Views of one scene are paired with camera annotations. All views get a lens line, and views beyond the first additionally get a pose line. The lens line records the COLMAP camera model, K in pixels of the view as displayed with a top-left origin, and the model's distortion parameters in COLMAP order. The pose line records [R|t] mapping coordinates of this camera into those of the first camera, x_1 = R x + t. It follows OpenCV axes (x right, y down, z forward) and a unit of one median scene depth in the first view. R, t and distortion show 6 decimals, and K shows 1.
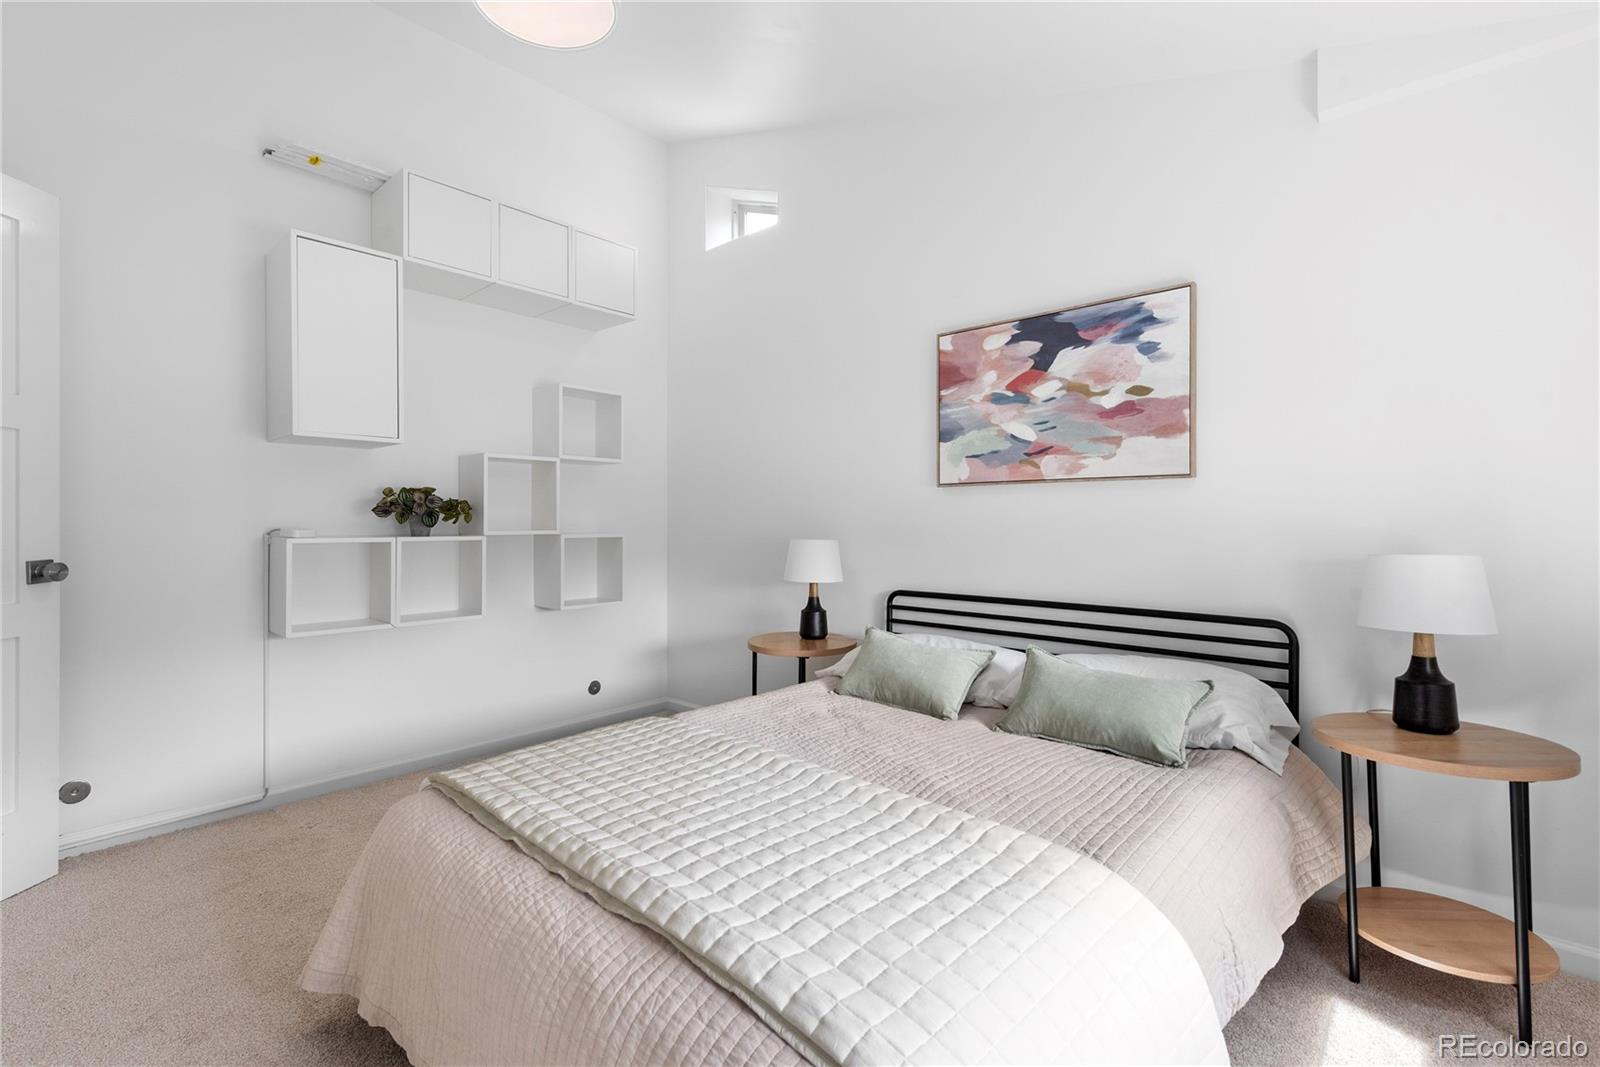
lens RADIAL K [[710.4, 0, 793.1], [0, 710.4, 516.0], [0, 0, 1]] dist [0.013757, -0.000579]
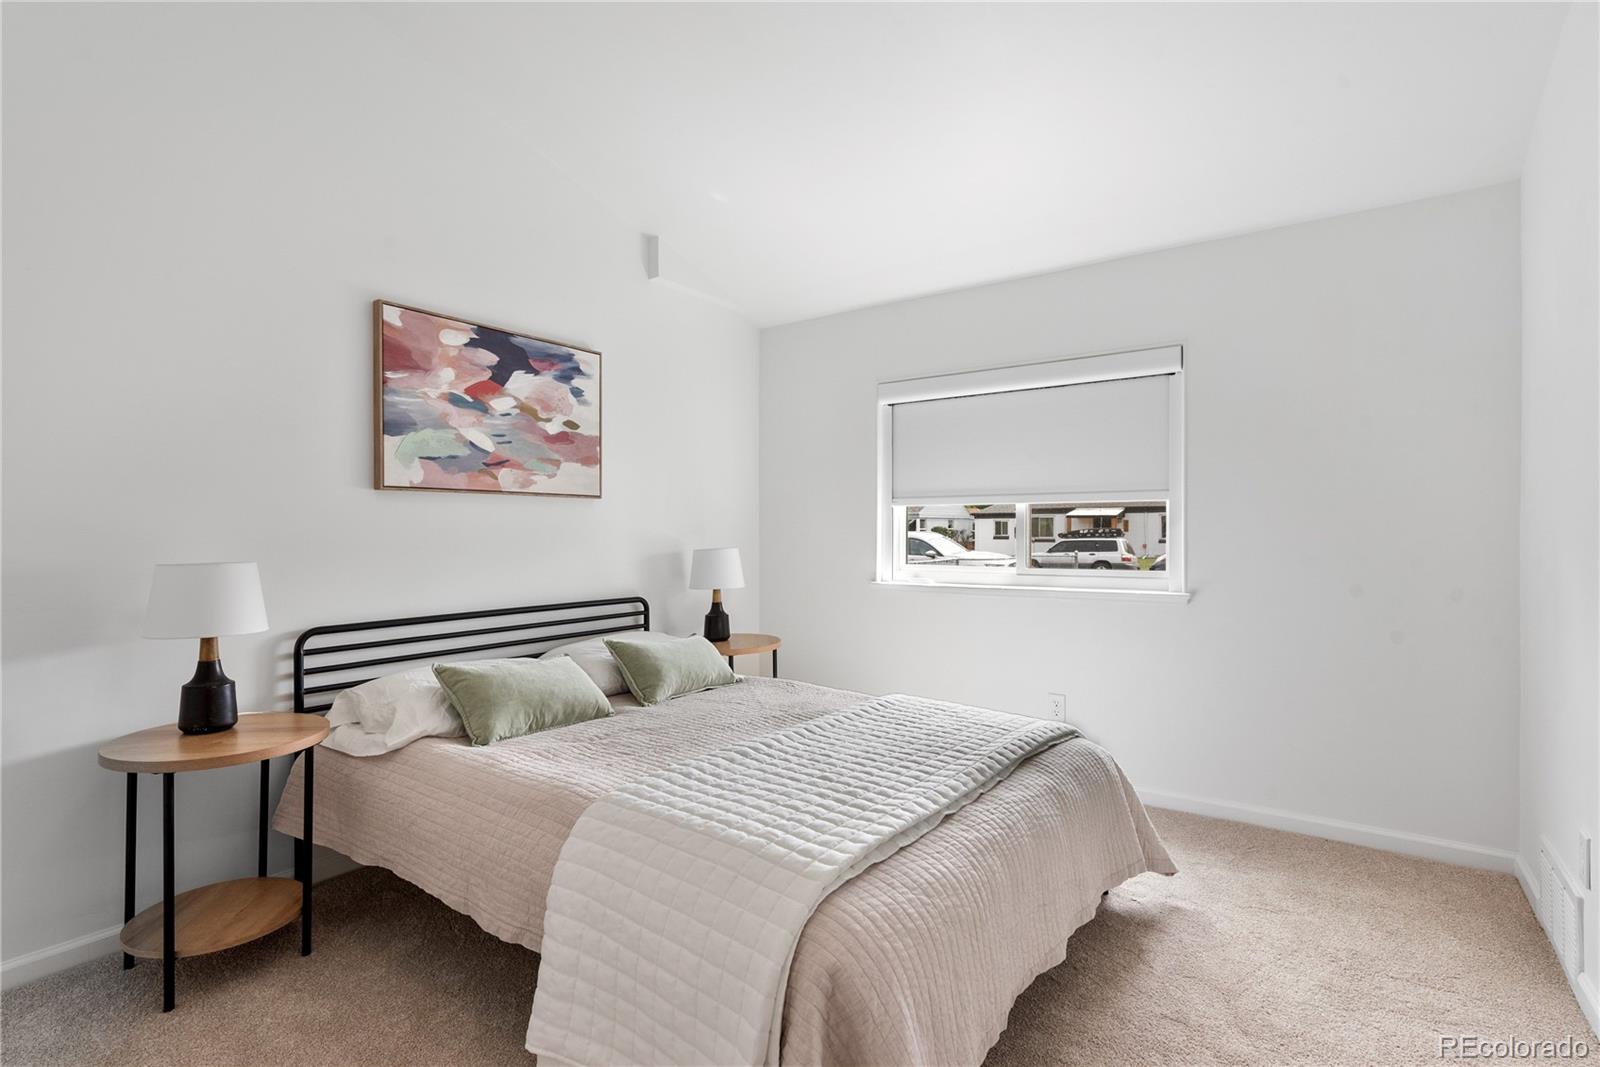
lens RADIAL K [[777.4, 0, 800.0], [0, 777.4, 533.5], [0, 0, 1]] dist [0.016351, -0.008859]
pose [[-0.124441, -0.006245, 0.992207, -0.822638], [-0.009928, 0.999938, 0.005049, 0.000258], [-0.992177, -0.009222, -0.124495, 0.711773]]
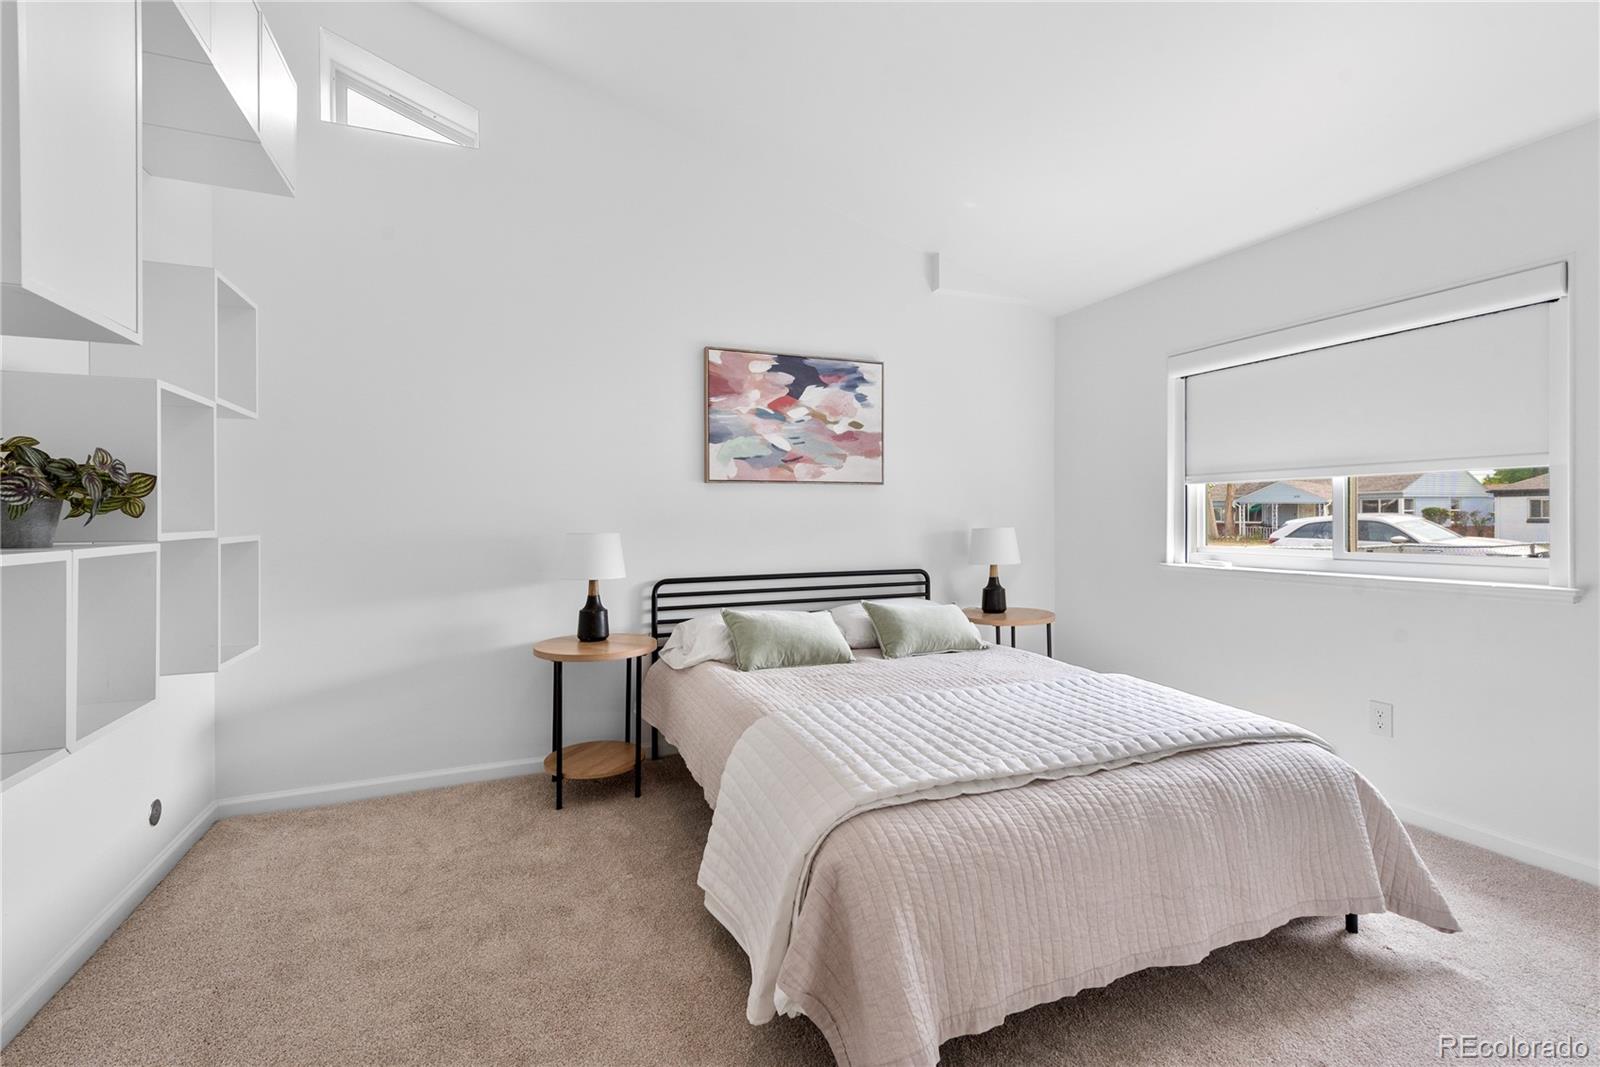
lens RADIAL K [[710.4, 0, 793.1], [0, 710.4, 516.0], [0, 0, 1]] dist [0.013757, -0.000579]
pose [[0.424777, -0.005087, 0.905284, -0.845766], [-0.002998, 0.999971, 0.007025, 0.004336], [-0.905293, -0.005698, 0.424750, 0.445909]]
